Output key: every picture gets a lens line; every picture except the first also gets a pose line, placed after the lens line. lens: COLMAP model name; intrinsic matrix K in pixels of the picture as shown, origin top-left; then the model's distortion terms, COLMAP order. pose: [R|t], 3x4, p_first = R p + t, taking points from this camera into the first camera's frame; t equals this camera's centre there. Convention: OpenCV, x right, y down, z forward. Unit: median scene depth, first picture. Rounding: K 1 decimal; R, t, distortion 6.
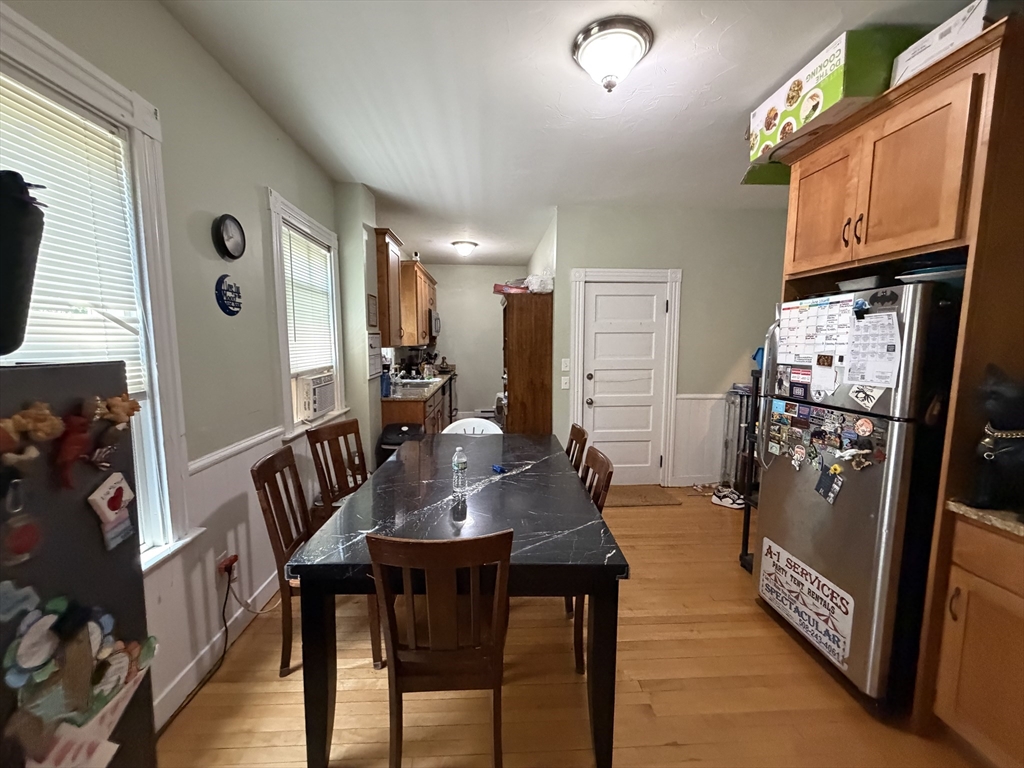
lens RADIAL K [[405.3, 0, 510.5], [0, 405.3, 384.7], [0, 0, 1]] dist [0.000826, 0.000115]
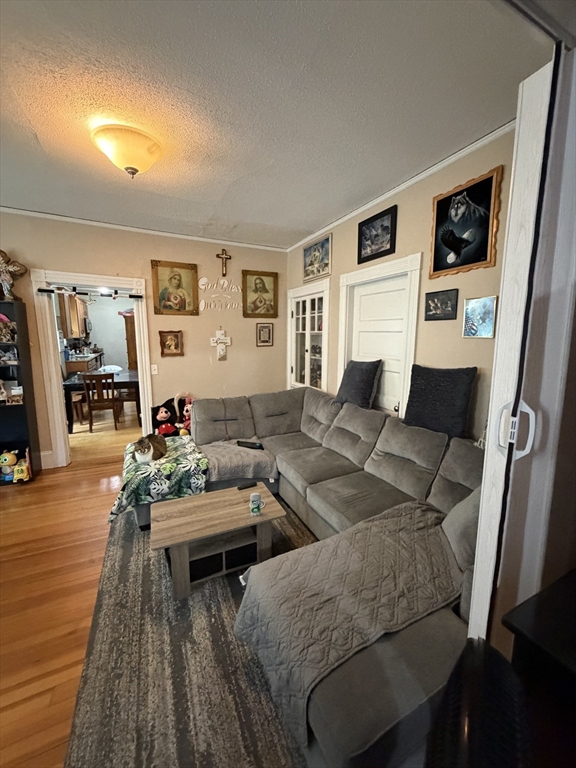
lens RADIAL K [[304.0, 0, 286.6], [0, 304.0, 380.5], [0, 0, 1]] dist [0.000826, 0.000115]
pose [[0.922003, -0.055587, 0.383173, 0.114148], [0.038859, 0.997929, 0.051266, 0.070308], [-0.385229, -0.032378, 0.922253, -0.712267]]
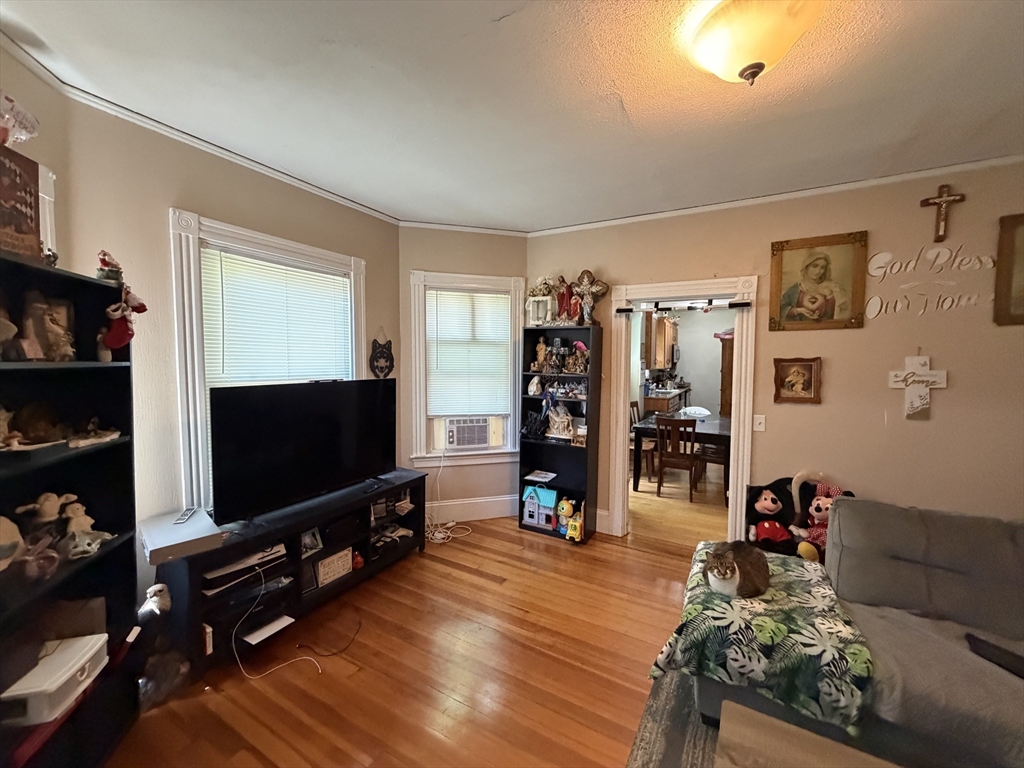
lens RADIAL K [[405.3, 0, 510.1], [0, 405.3, 385.4], [0, 0, 1]] dist [0.000826, 0.000115]
pose [[0.841924, 0.030256, -0.538746, 0.113242], [-0.059839, 0.997504, -0.037494, 0.060297], [0.536267, 0.063805, 0.841633, -0.613679]]
